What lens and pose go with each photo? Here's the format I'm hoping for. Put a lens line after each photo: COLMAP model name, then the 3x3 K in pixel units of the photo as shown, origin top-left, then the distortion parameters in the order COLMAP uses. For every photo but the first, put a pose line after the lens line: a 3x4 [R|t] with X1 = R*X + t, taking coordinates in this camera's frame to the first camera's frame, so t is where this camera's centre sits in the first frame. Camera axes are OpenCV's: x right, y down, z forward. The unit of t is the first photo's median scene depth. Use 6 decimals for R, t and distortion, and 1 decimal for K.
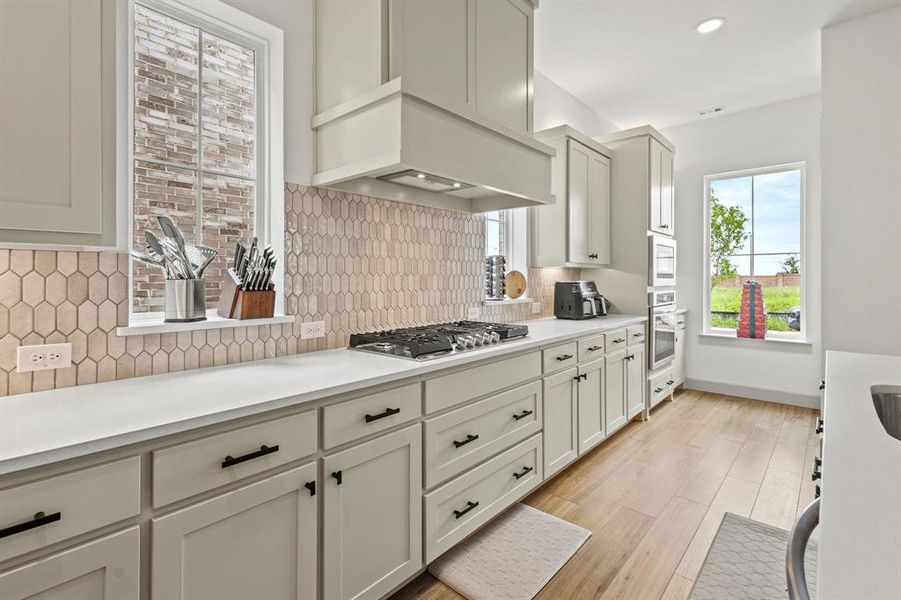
lens RADIAL K [[420.2, 0, 452.1], [0, 420.2, 276.7], [0, 0, 1]] dist [0.011842, -0.005132]
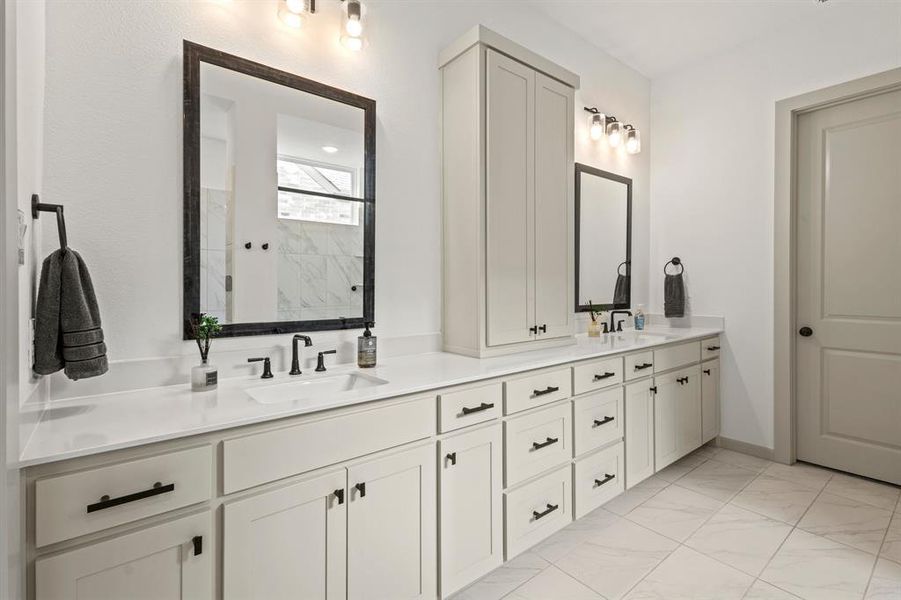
lens RADIAL K [[409.5, 0, 462.0], [0, 409.5, 282.5], [0, 0, 1]] dist [-0.001814, 0.000125]
pose [[0.983747, -0.000495, -0.179561, 0.119727], [0.002134, 0.999958, 0.008931, -0.000431], [0.179549, -0.009169, 0.983706, 0.131745]]
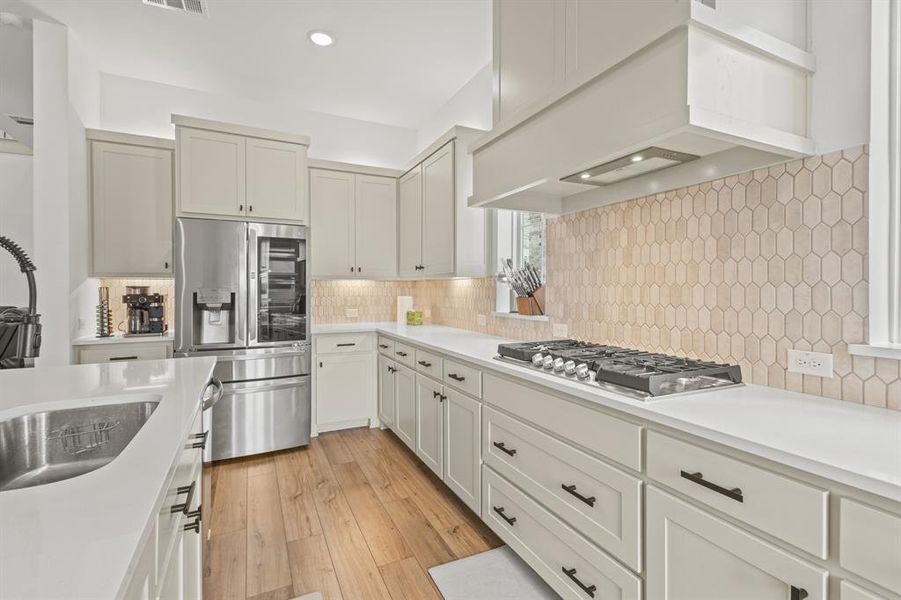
lens RADIAL K [[420.2, 0, 453.0], [0, 420.2, 292.3], [0, 0, 1]] dist [0.011842, -0.005132]
pose [[-0.380696, 0.006321, -0.924679, 0.630410], [0.001863, 0.999980, 0.006069, 0.002551], [0.924698, 0.000588, -0.380700, 0.785267]]
